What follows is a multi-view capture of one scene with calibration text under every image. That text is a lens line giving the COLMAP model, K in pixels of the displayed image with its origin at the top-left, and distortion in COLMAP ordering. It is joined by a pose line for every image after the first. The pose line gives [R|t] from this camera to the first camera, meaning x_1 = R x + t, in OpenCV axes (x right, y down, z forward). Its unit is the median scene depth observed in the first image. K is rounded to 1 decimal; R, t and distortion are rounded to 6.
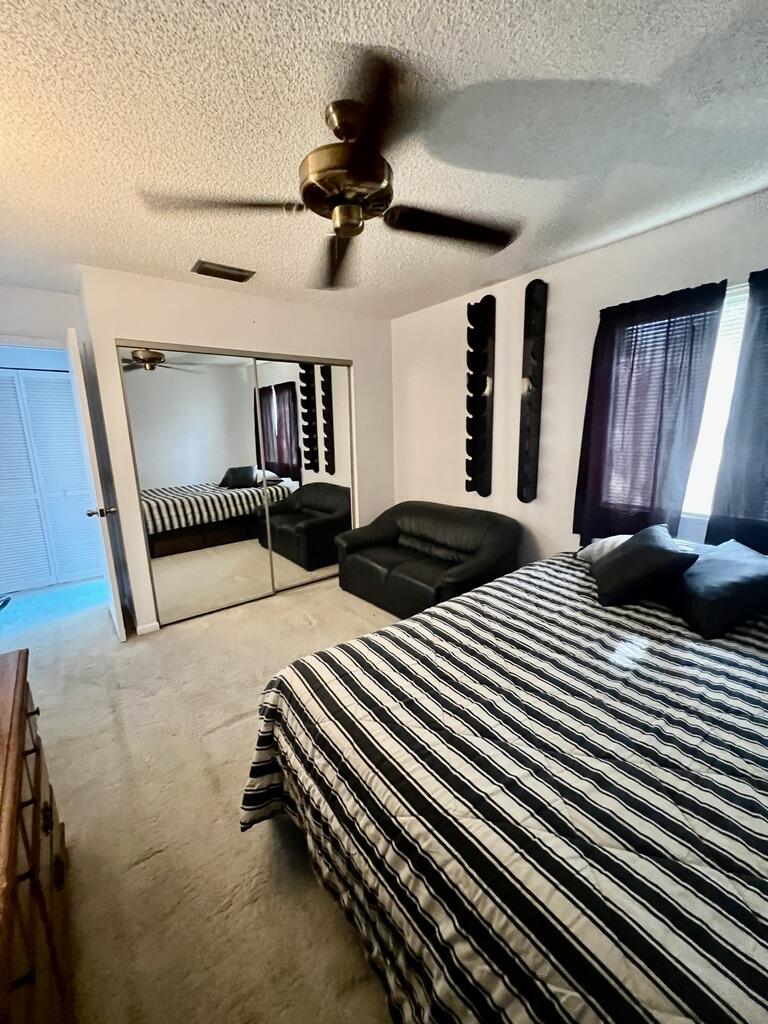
lens RADIAL K [[411.0, 0, 384.7], [0, 411.0, 511.5], [0, 0, 1]] dist [-0.001678, -0.000333]
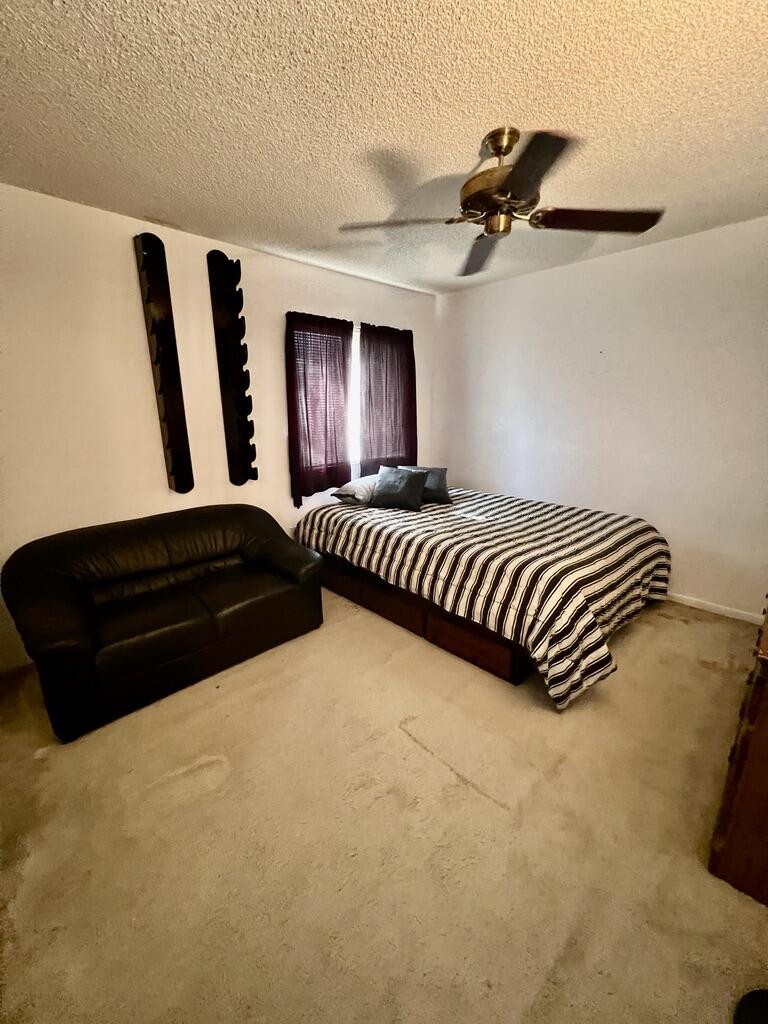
lens RADIAL K [[411.0, 0, 383.6], [0, 411.0, 508.2], [0, 0, 1]] dist [-0.001678, -0.000333]
pose [[-0.098198, -0.217021, 0.971215, -1.169135], [0.205684, 0.950434, 0.233174, -0.226108], [-0.973679, 0.222660, -0.048693, 1.298710]]
